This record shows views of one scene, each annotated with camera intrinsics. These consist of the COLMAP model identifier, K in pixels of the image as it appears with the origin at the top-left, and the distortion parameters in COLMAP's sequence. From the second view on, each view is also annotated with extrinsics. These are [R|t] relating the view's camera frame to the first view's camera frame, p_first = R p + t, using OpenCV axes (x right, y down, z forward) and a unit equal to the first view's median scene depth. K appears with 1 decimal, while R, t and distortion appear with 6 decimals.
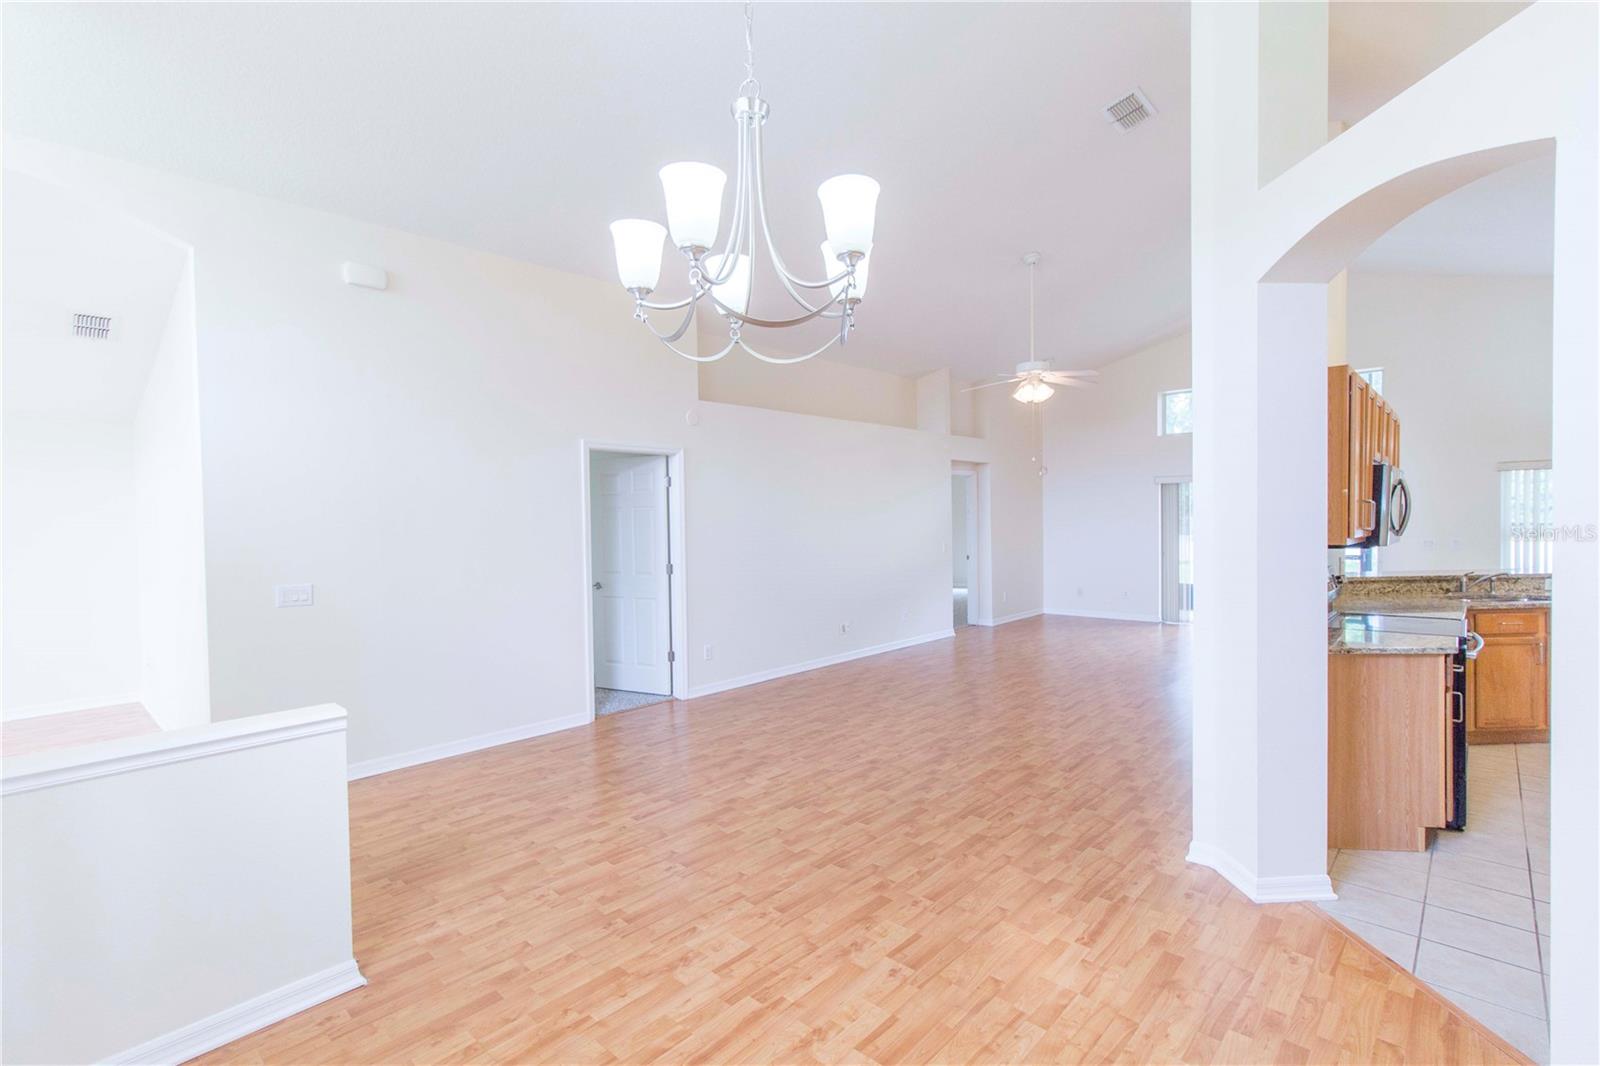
lens RADIAL K [[730.7, 0, 804.8], [0, 730.7, 549.3], [0, 0, 1]] dist [0.010409, 0.001767]
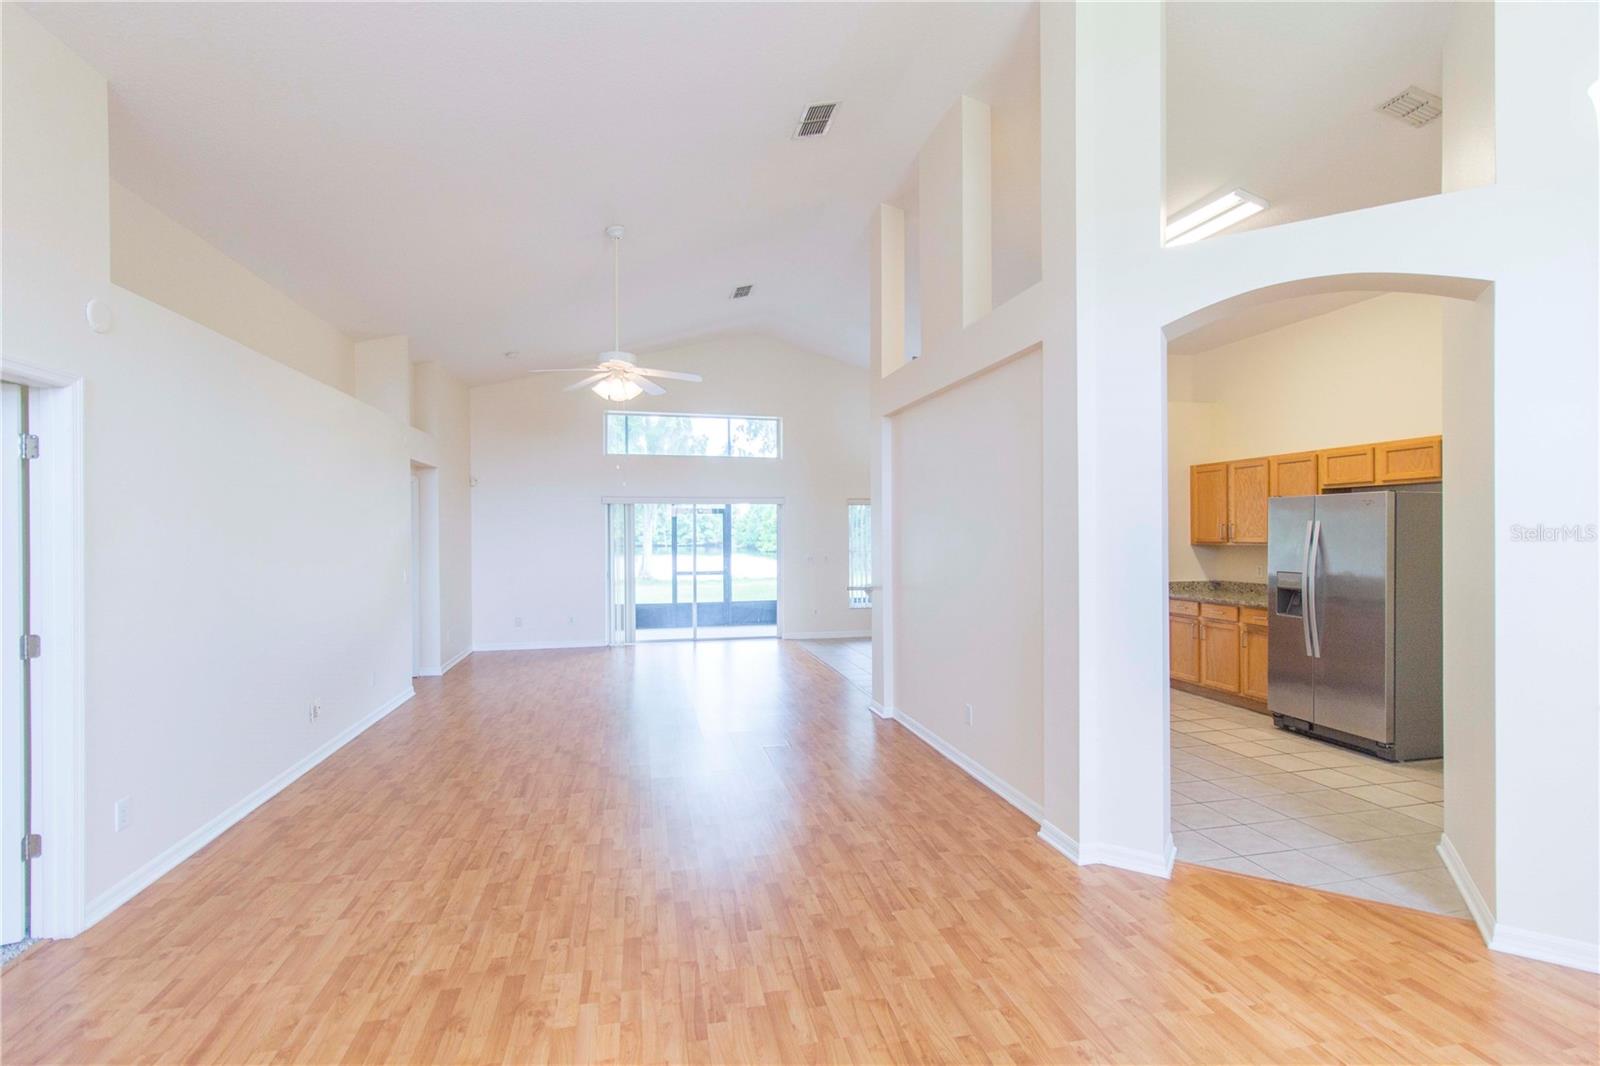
lens RADIAL K [[740.5, 0, 785.6], [0, 740.5, 538.3], [0, 0, 1]] dist [0.003783, 0.002031]
pose [[0.566654, 0.005880, 0.823935, -0.429004], [0.032660, 0.999028, -0.029592, -0.013548], [-0.823308, 0.043678, 0.565911, 0.545026]]
